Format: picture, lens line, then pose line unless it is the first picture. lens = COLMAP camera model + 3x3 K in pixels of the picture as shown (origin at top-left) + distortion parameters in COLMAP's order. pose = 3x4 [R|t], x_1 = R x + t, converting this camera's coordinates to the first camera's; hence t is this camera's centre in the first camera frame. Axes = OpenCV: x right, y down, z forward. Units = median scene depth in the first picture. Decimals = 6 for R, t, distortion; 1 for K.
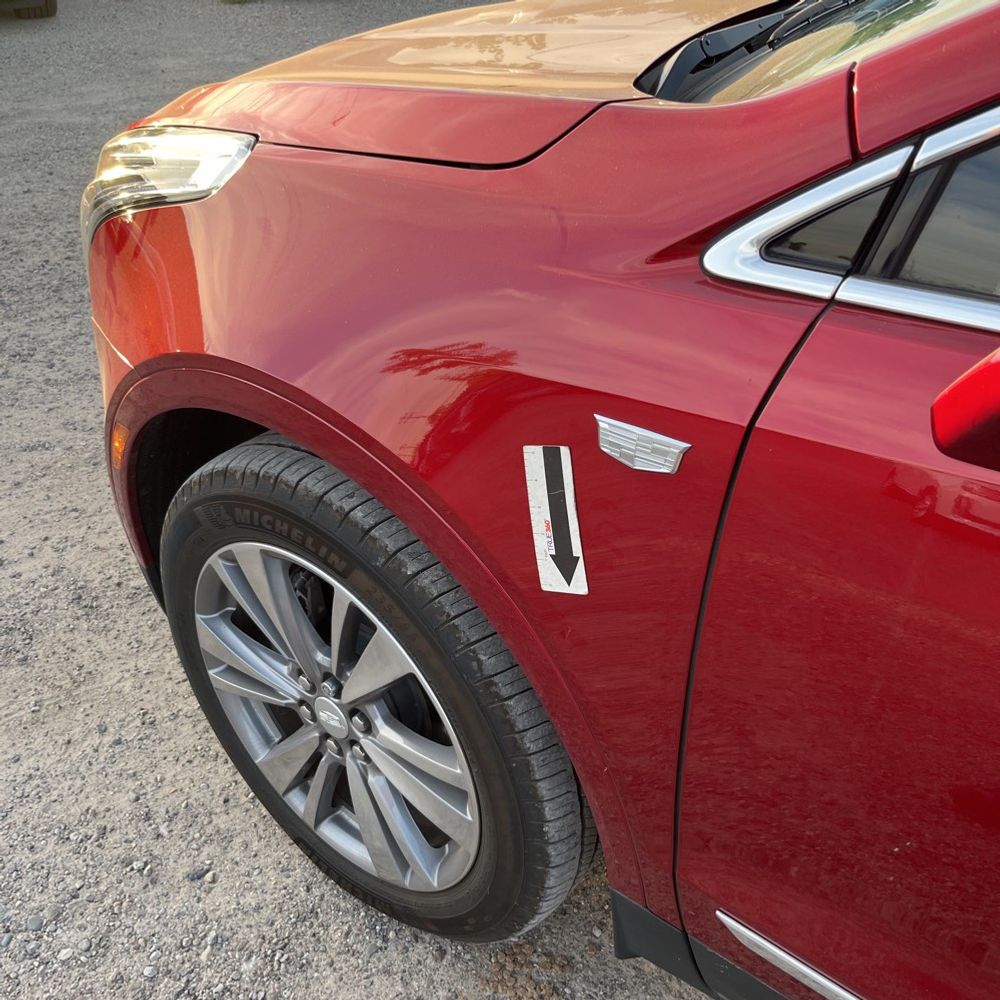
lens RADIAL K [[1007.6, 0, 496.6], [0, 1007.6, 494.4], [0, 0, 1]] dist [0.014813, -0.001806]
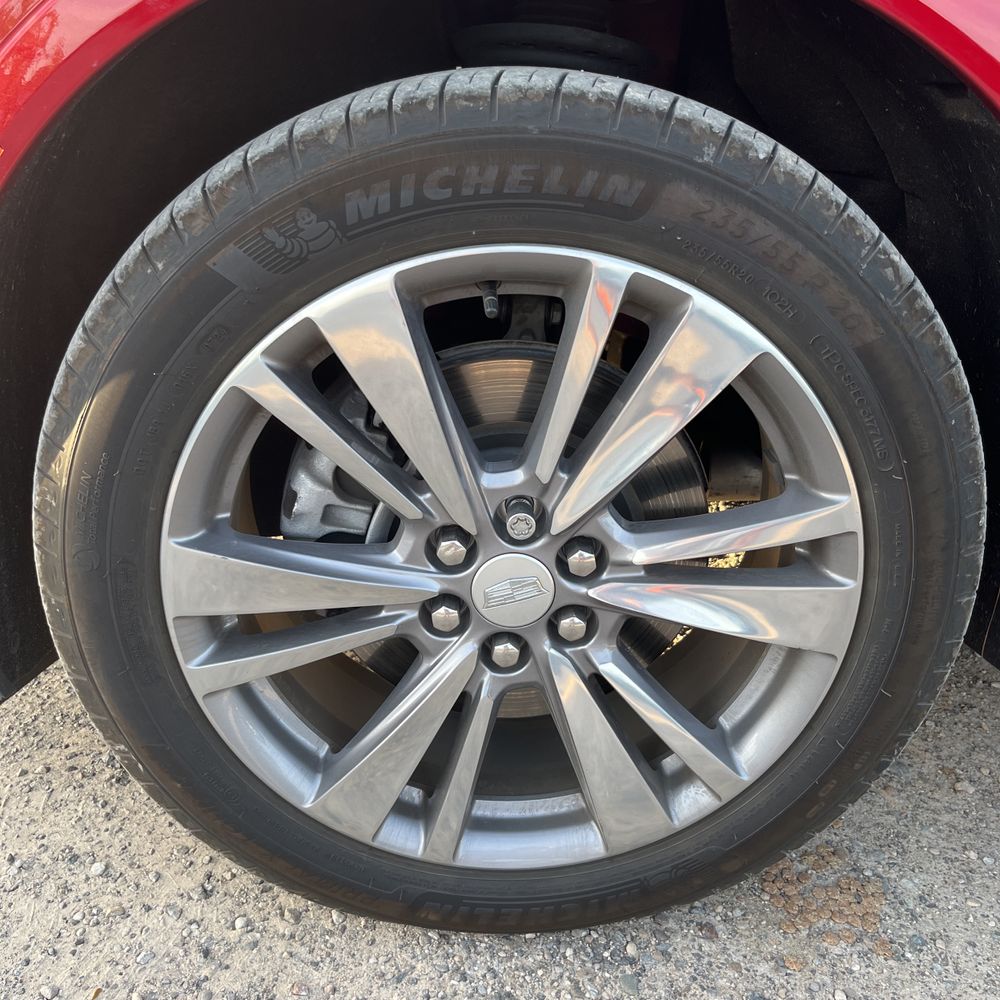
lens RADIAL K [[1007.6, 0, 496.6], [0, 1007.6, 494.4], [0, 0, 1]] dist [0.014813, -0.001806]
pose [[0.768621, -0.255881, 0.586299, -0.466340], [0.353743, 0.933648, -0.056271, 0.185253], [-0.532998, 0.250651, 0.808138, 0.485102]]
